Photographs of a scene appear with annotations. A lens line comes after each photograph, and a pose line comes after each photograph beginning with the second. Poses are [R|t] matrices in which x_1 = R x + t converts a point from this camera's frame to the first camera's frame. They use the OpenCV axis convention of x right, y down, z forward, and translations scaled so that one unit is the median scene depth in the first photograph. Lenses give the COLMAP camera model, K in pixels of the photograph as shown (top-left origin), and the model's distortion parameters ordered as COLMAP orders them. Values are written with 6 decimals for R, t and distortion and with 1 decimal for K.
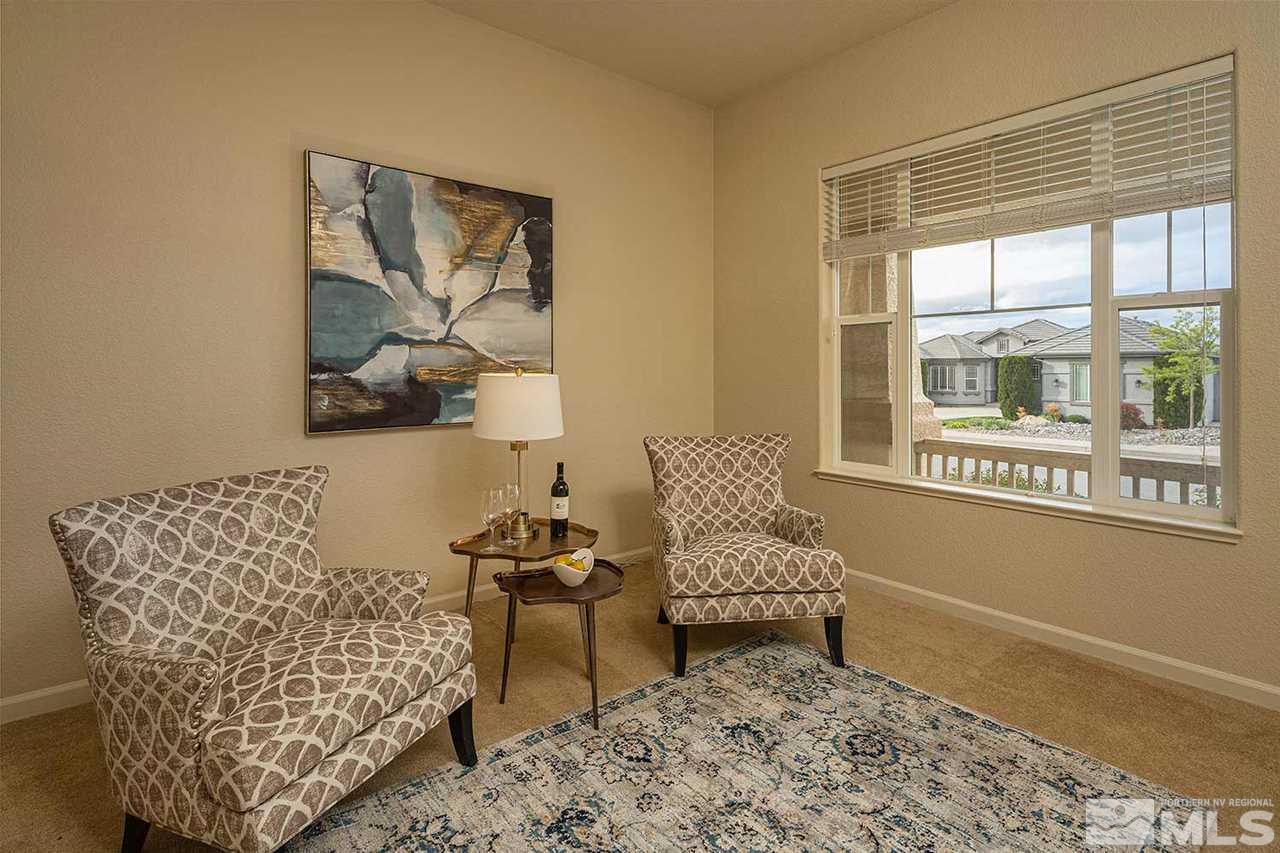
lens RADIAL K [[624.9, 0, 636.3], [0, 624.9, 367.9], [0, 0, 1]] dist [0.001571, -0.000081]
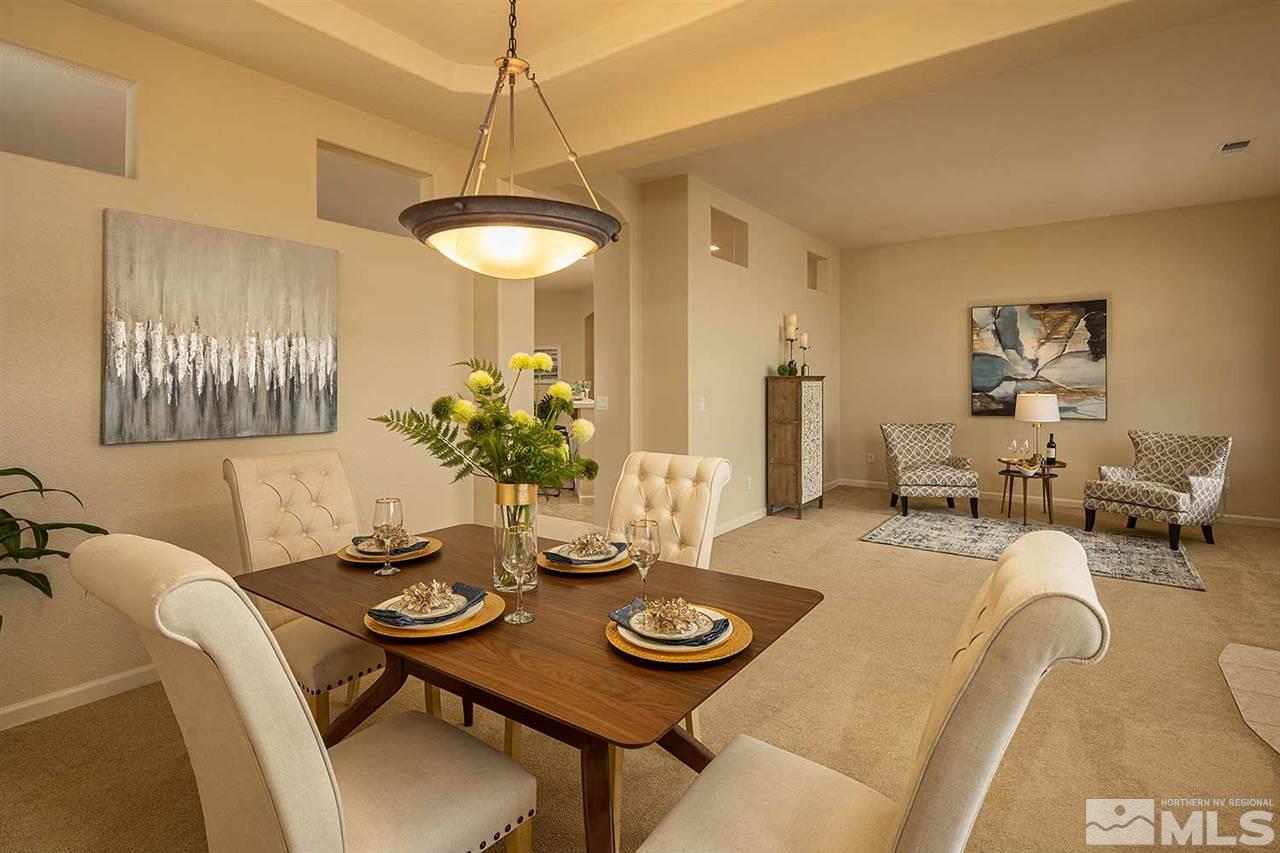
lens RADIAL K [[621.0, 0, 642.5], [0, 621.0, 382.1], [0, 0, 1]] dist [-0.000573, -0.000877]
pose [[0.254798, 0.002093, -0.966992, 1.545677], [-0.001046, 0.999998, 0.001889, -0.036749], [0.966994, 0.000530, 0.254800, -0.940664]]
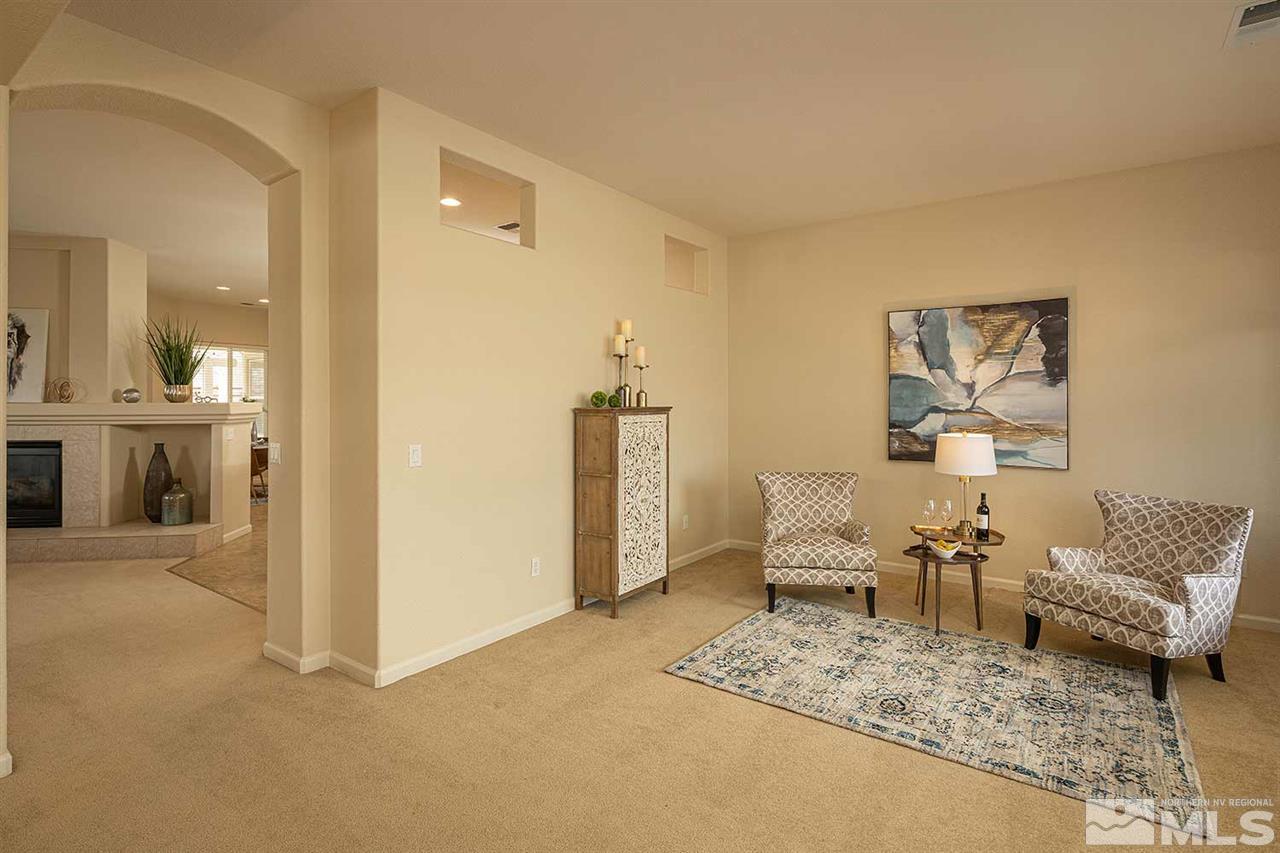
lens RADIAL K [[624.4, 0, 640.0], [0, 624.4, 402.9], [0, 0, 1]] dist [-0.000522, -0.000905]
pose [[0.253393, 0.002491, -0.967360, 1.062694], [-0.001085, 0.999997, 0.002291, -0.068995], [0.967363, 0.000469, 0.253395, -0.205003]]
